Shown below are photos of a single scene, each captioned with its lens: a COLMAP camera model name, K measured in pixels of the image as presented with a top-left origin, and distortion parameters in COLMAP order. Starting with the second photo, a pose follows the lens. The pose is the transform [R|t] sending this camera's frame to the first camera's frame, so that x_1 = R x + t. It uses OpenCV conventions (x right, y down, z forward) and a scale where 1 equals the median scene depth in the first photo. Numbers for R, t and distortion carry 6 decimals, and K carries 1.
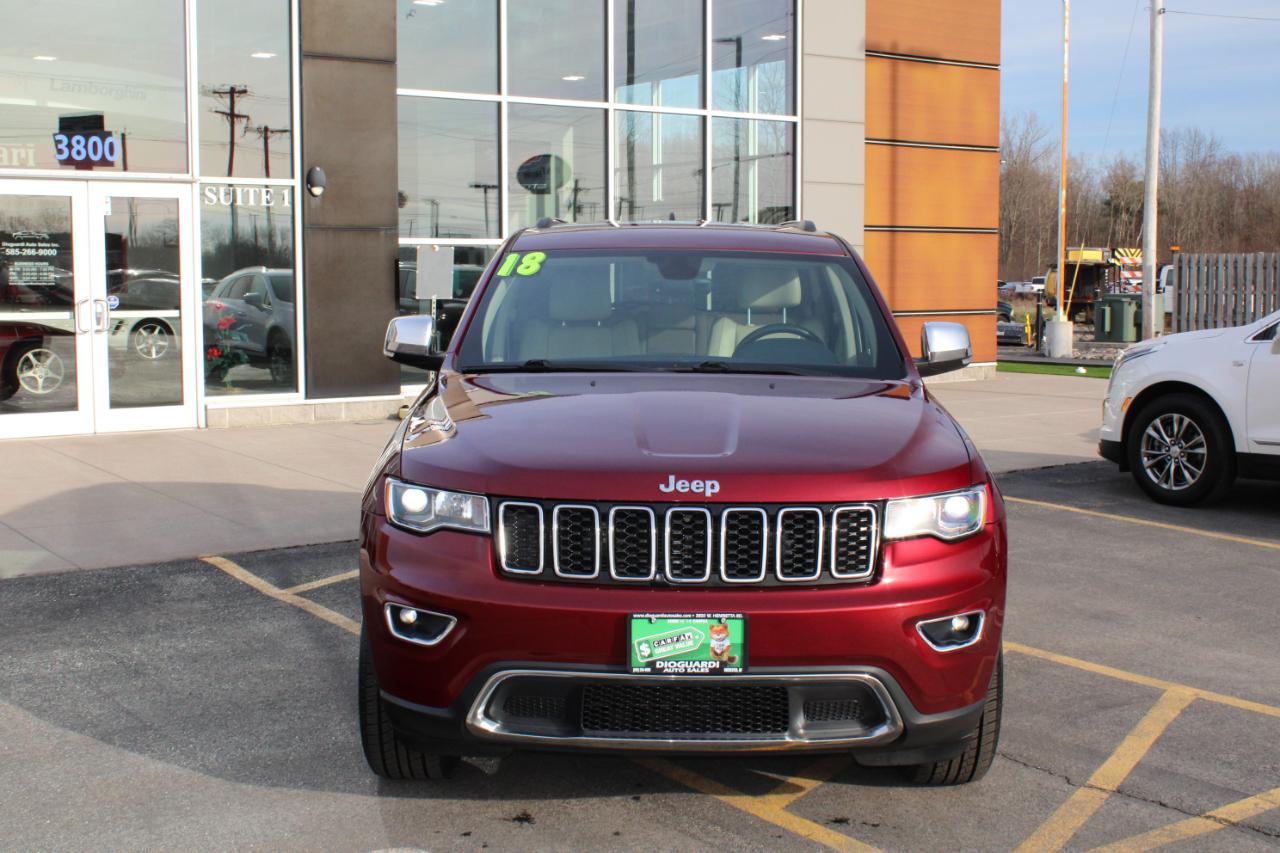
lens RADIAL K [[1624.3, 0, 636.3], [0, 1624.3, 424.0], [0, 0, 1]] dist [-0.045950, 0.000000]
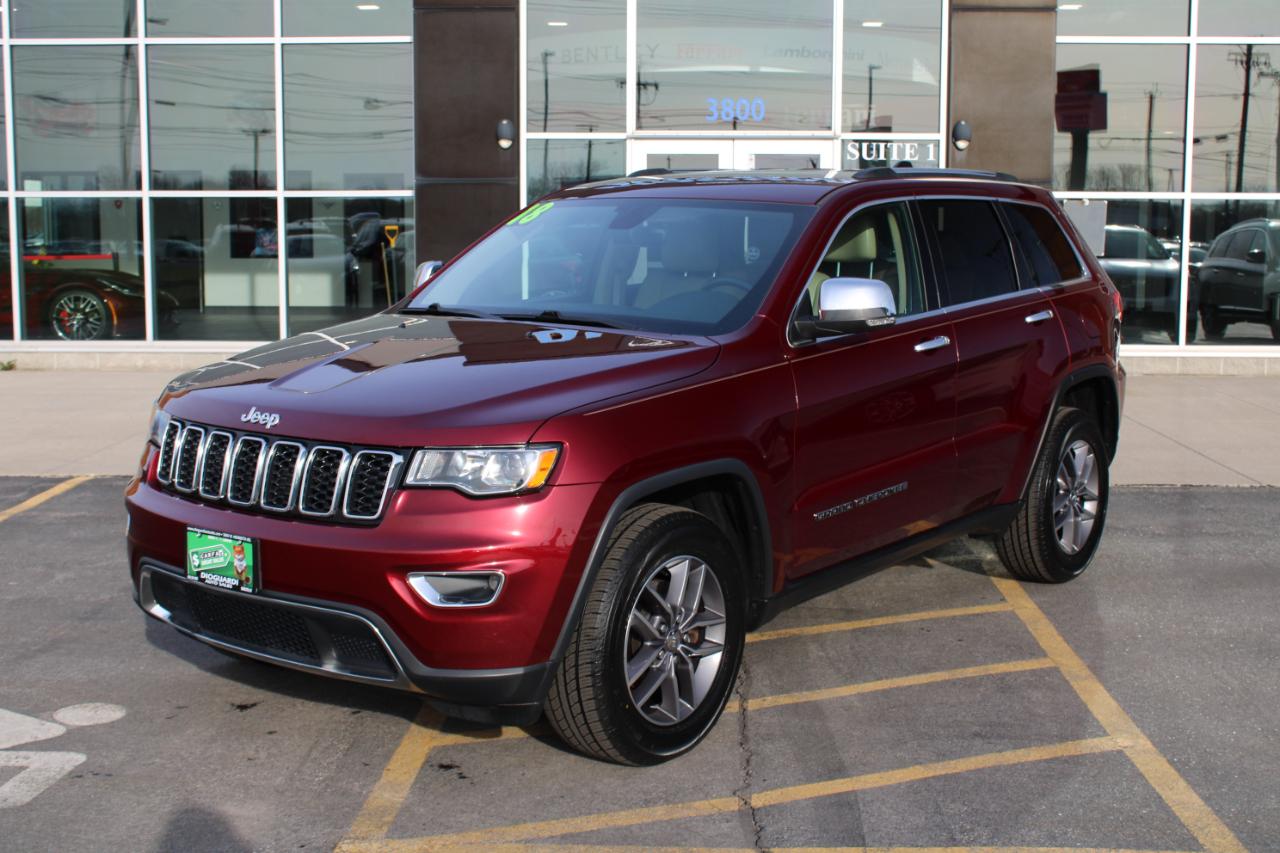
lens RADIAL K [[1624.3, 0, 639.1], [0, 1624.3, 416.0], [0, 0, 1]] dist [-0.045950, 0.000000]
pose [[0.798014, 0.073813, -0.598101, 0.640295], [-0.061019, 0.997267, 0.041661, -0.016650], [0.599542, 0.003250, 0.800337, 0.211158]]
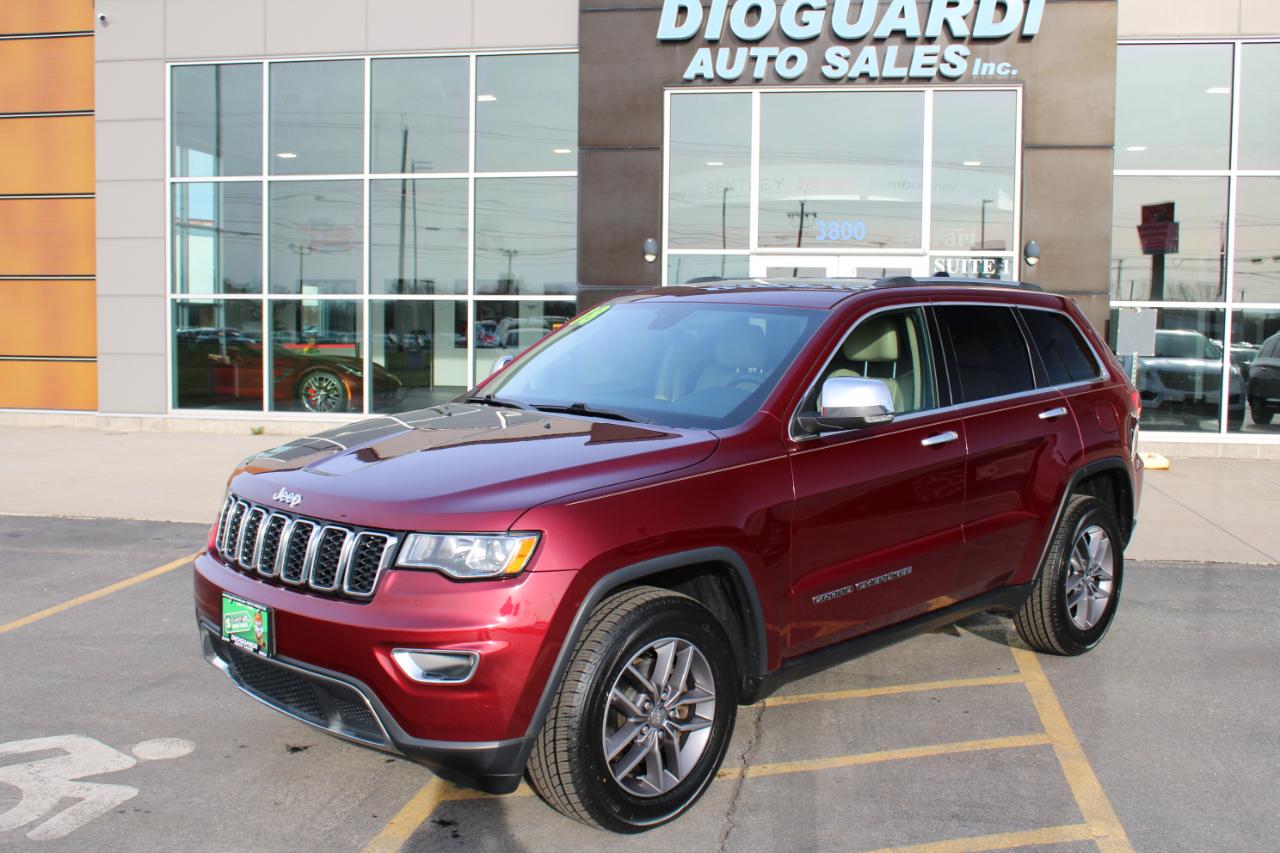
lens RADIAL K [[1275.7, 0, 638.6], [0, 1275.7, 421.2], [0, 0, 1]] dist [-0.083740, 0.000000]
pose [[0.712623, 0.063305, -0.698685, 0.630594], [-0.079145, 0.996817, 0.009593, -0.033937], [0.697069, 0.048461, 0.715365, 0.372918]]
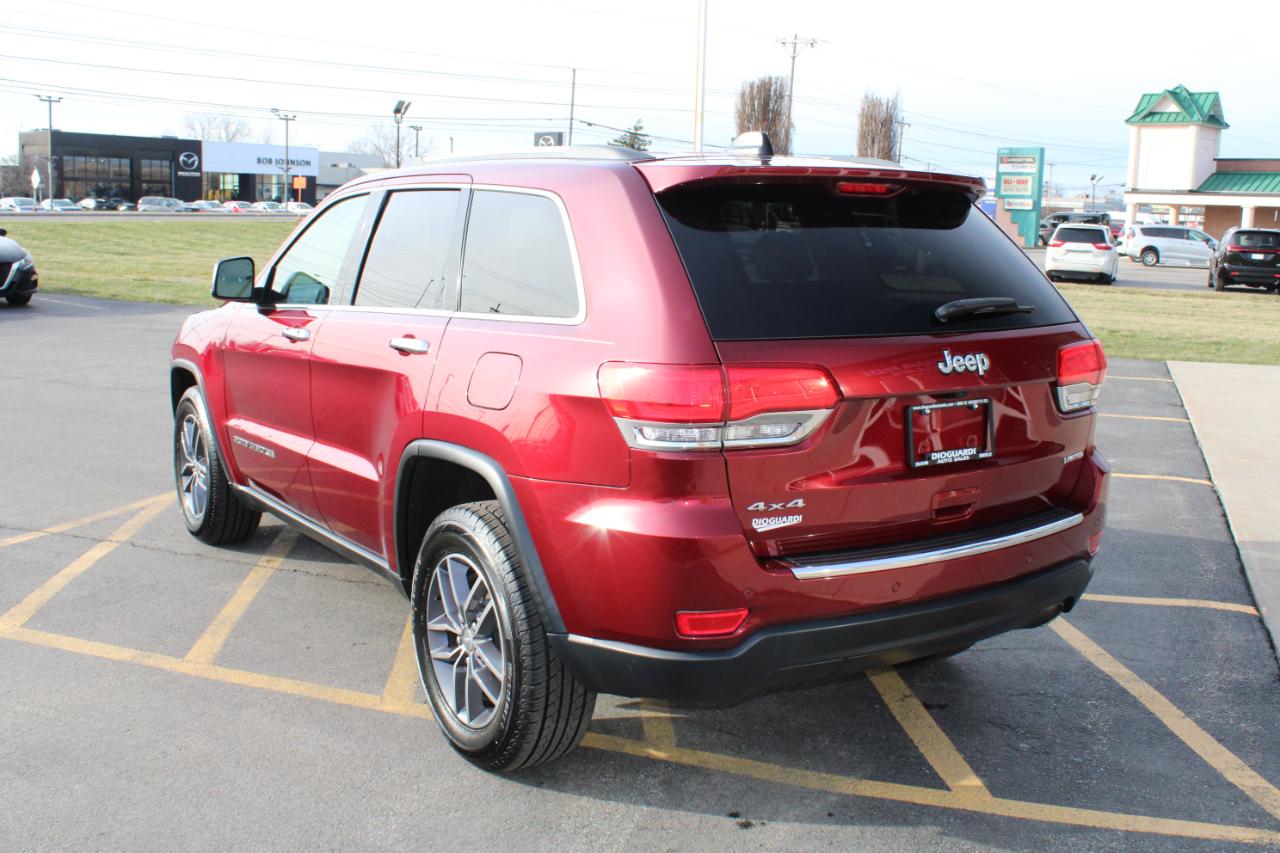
lens RADIAL K [[1275.7, 0, 638.6], [0, 1275.7, 416.8], [0, 0, 1]] dist [-0.083740, 0.000000]
pose [[-0.826096, 0.069623, -0.559212, 0.452366], [-0.079226, 0.968134, 0.237571, -0.182019], [0.557932, 0.240561, -0.794256, 1.866445]]
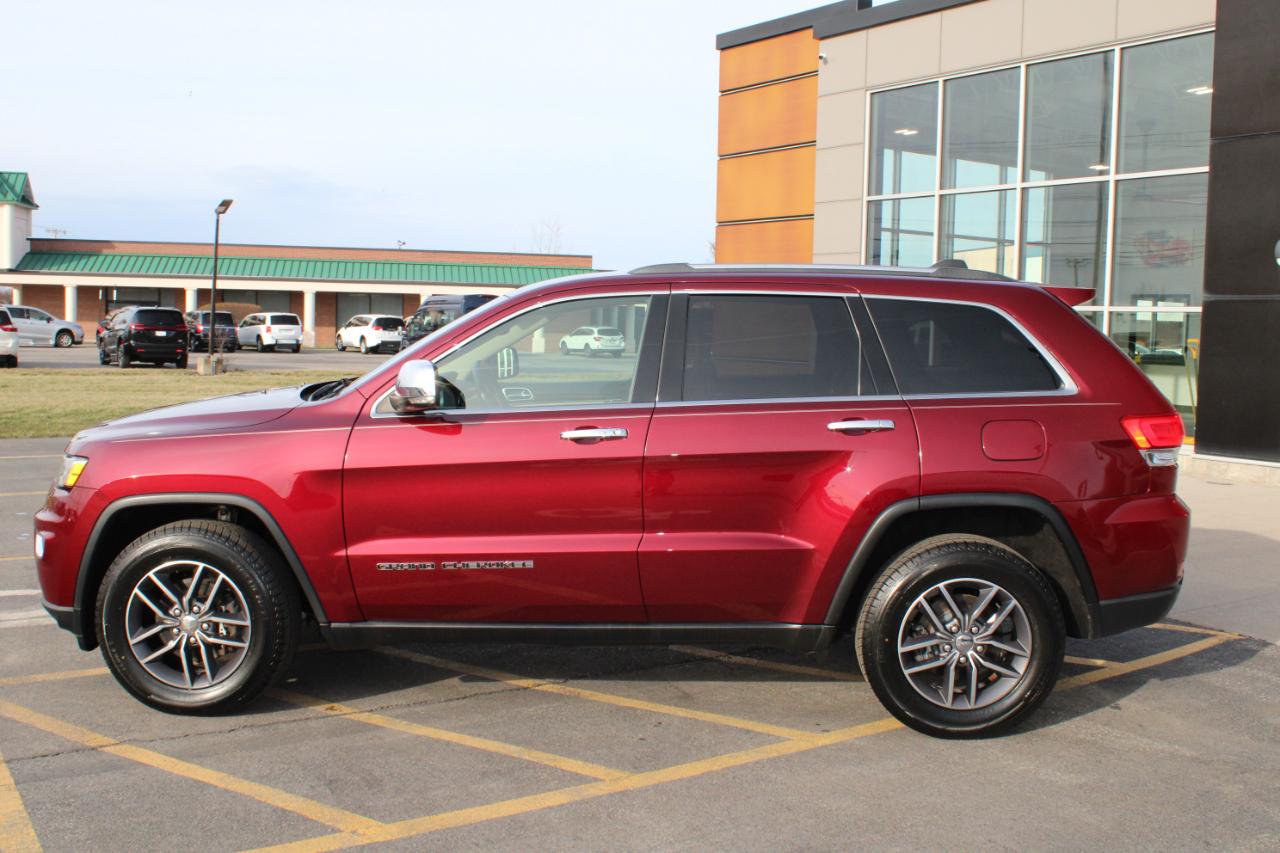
lens RADIAL K [[1275.7, 0, 635.8], [0, 1275.7, 413.4], [0, 0, 1]] dist [-0.083740, 0.000000]
pose [[-0.030560, 0.070974, -0.997010, 0.976521], [-0.121163, 0.989857, 0.074179, -0.104531], [0.992162, 0.123068, -0.021650, 1.155616]]
